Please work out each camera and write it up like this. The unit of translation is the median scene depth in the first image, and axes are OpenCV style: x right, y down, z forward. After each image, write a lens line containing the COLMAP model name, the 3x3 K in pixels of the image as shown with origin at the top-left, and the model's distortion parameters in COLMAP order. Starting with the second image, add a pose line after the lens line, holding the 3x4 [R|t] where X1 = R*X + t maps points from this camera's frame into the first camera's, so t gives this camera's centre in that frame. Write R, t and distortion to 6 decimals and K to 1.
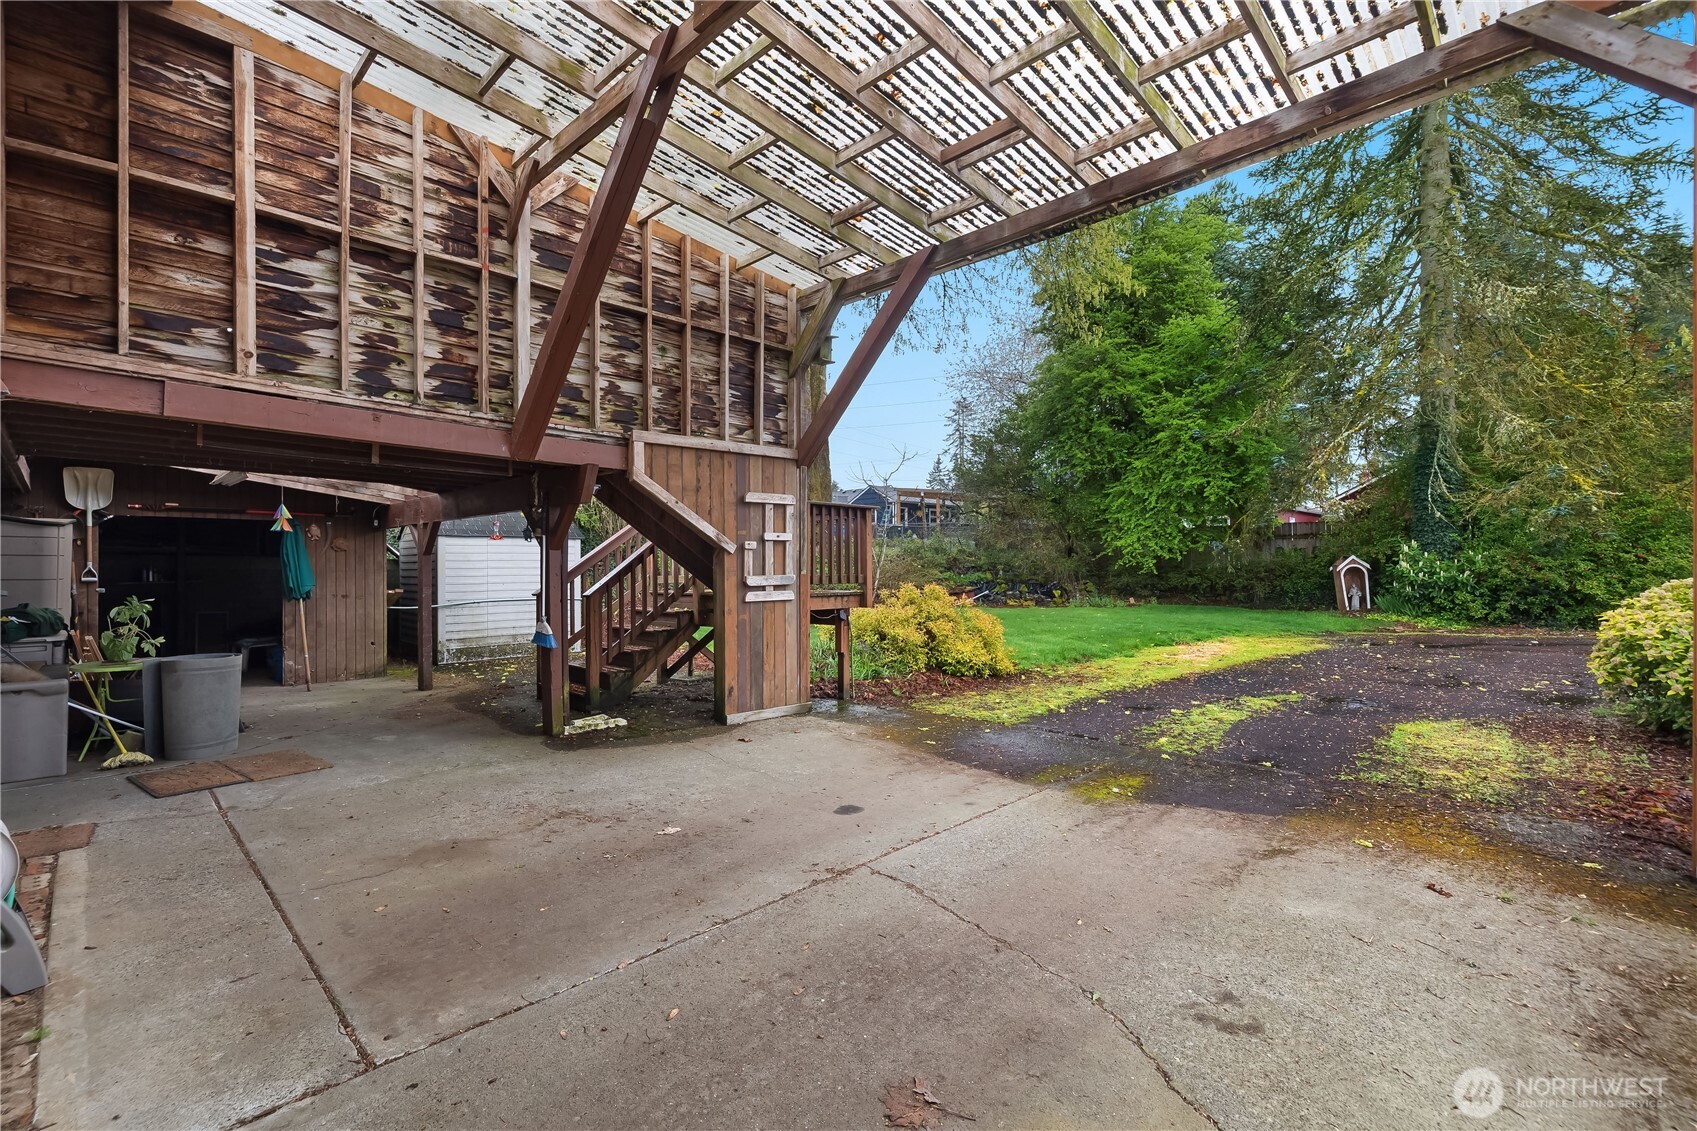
lens RADIAL K [[723.9, 0, 856.5], [0, 723.9, 562.2], [0, 0, 1]] dist [0.001581, 0.000061]
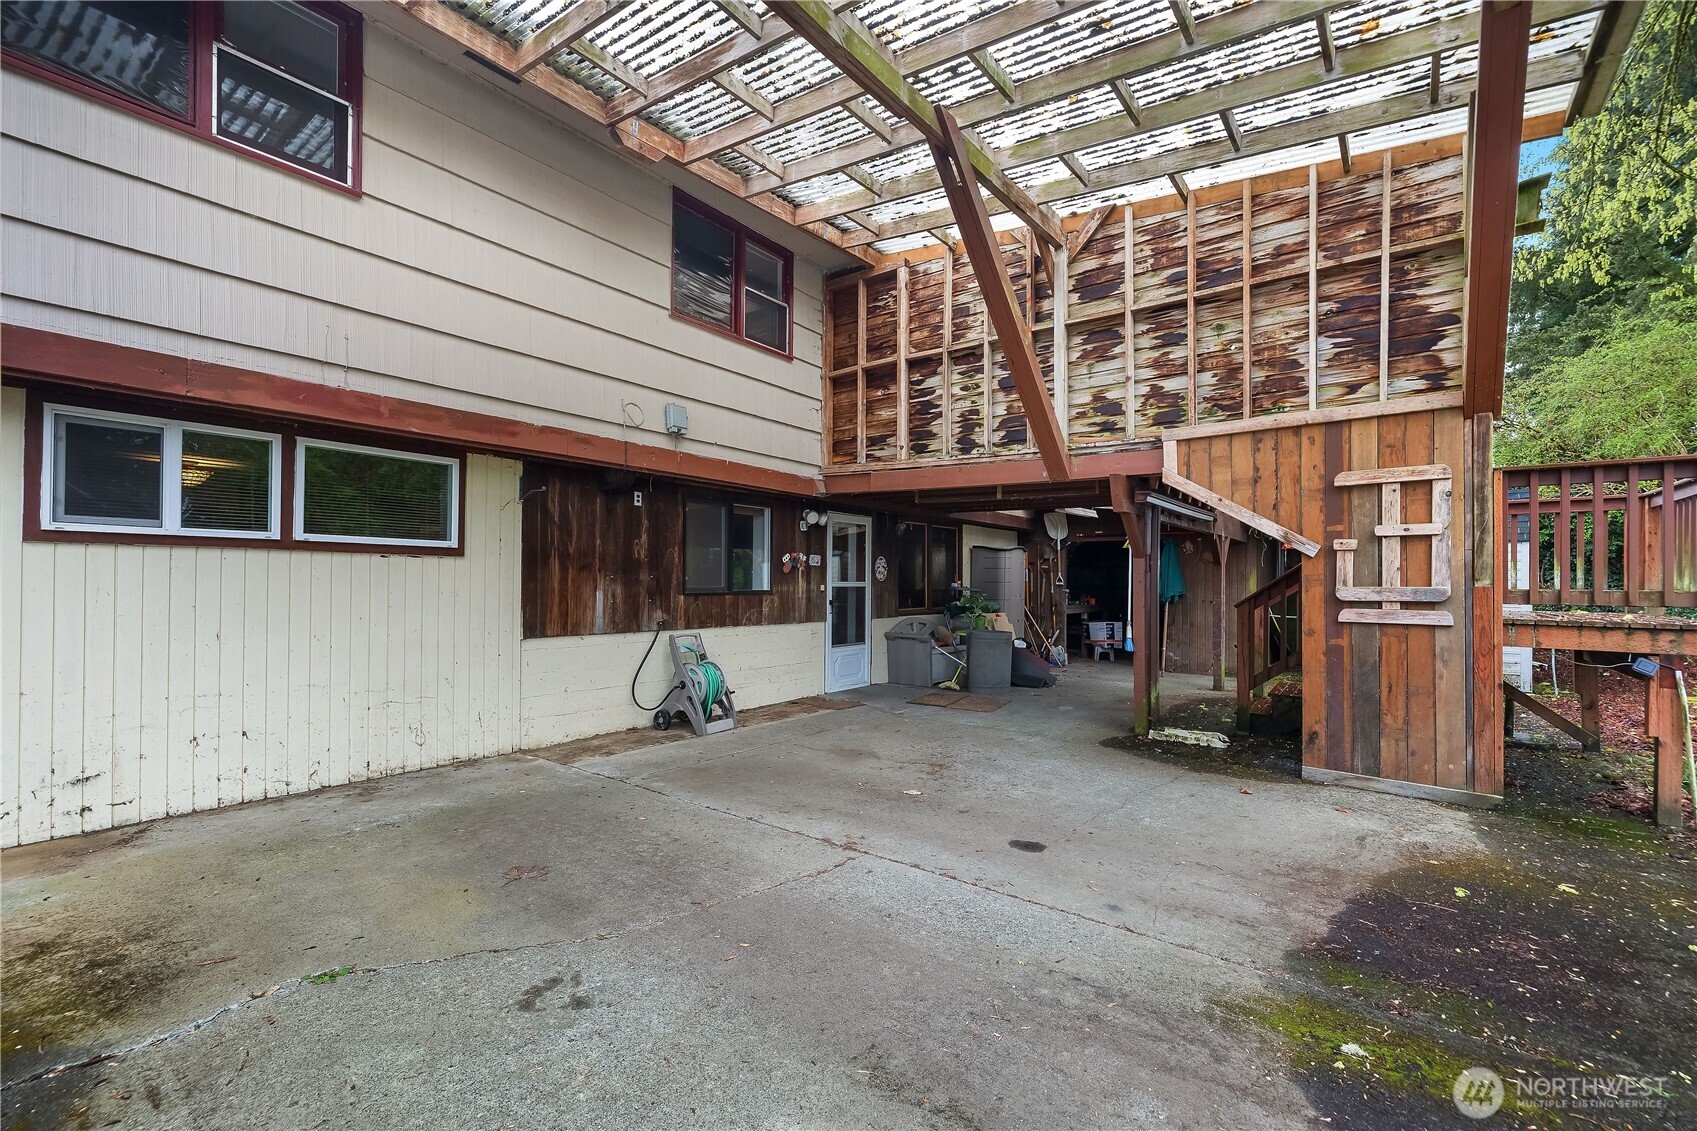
lens RADIAL K [[723.9, 0, 855.7], [0, 723.9, 579.1], [0, 0, 1]] dist [0.001581, 0.000061]
pose [[0.138124, 0.004096, -0.990406, 0.765113], [-0.000570, 0.999992, 0.004056, 0.012833], [0.990415, 0.000004, 0.138125, 0.617841]]
